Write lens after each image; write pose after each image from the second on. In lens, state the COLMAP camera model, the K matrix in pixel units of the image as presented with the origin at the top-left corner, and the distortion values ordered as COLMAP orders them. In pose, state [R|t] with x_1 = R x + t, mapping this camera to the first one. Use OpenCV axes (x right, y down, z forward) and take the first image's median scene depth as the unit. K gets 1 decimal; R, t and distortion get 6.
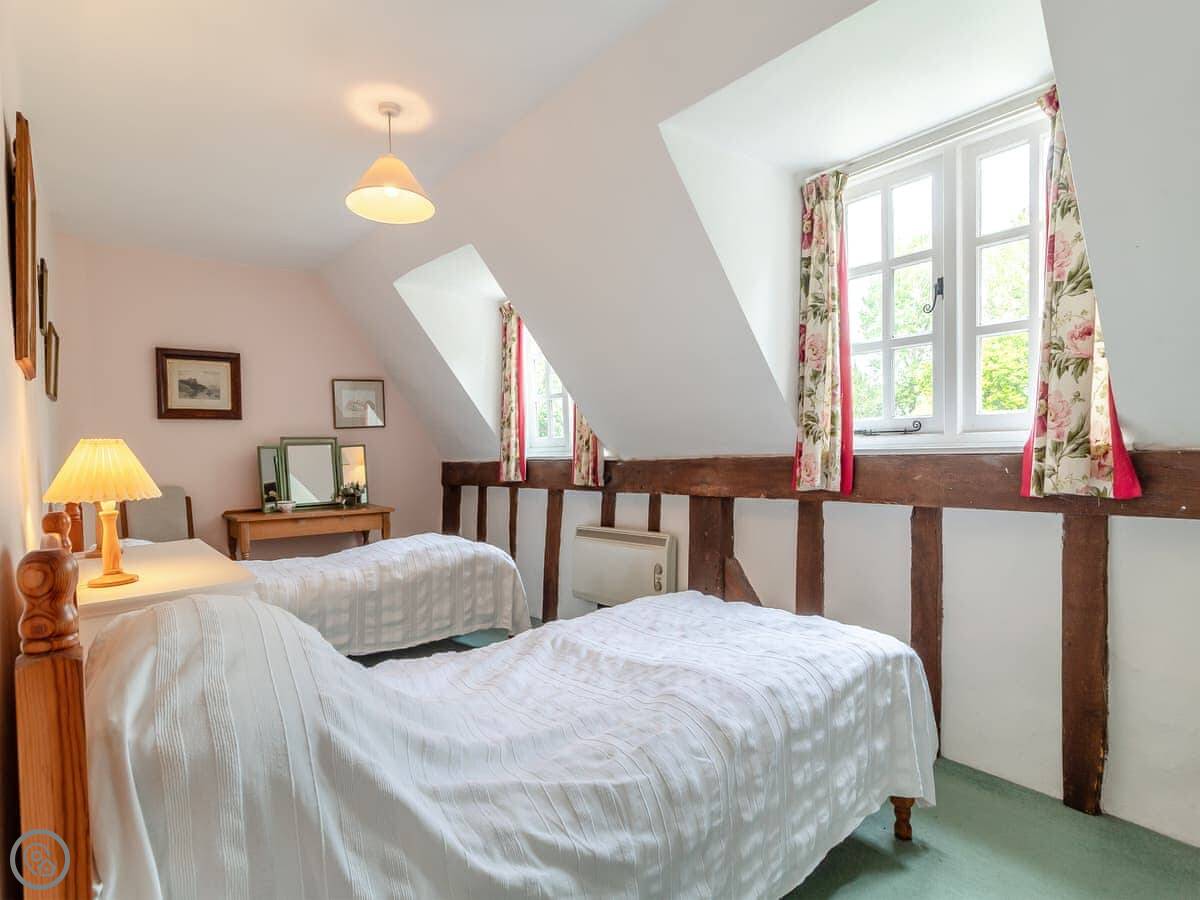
lens RADIAL K [[701.5, 0, 552.2], [0, 701.5, 481.5], [0, 0, 1]] dist [0.000577, 0.000218]
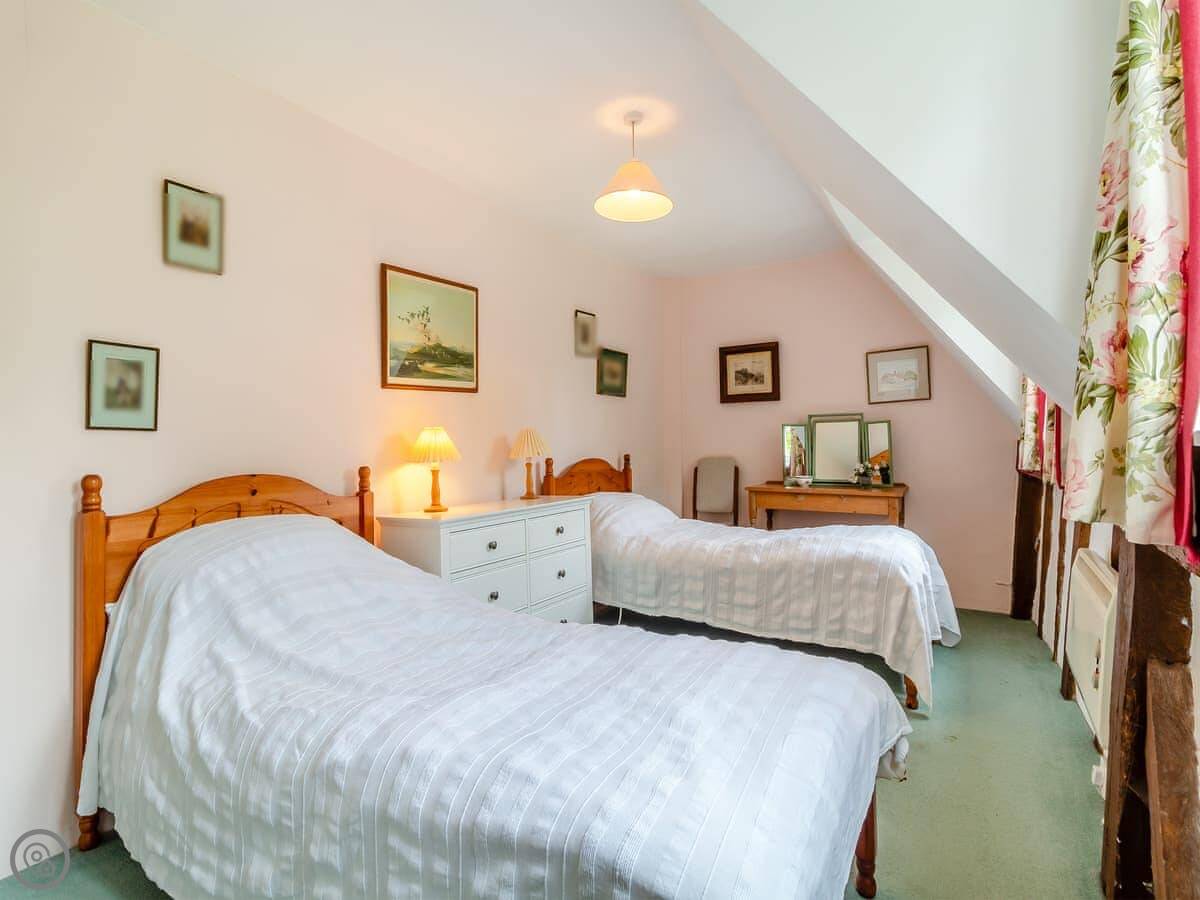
lens RADIAL K [[655.4, 0, 628.5], [0, 655.4, 439.5], [0, 0, 1]] dist [-0.004733, -0.000370]
pose [[0.280113, 0.015410, -0.959843, 0.547229], [-0.030114, 0.999520, 0.007259, -0.028934], [0.959495, 0.026871, 0.280443, 0.527995]]
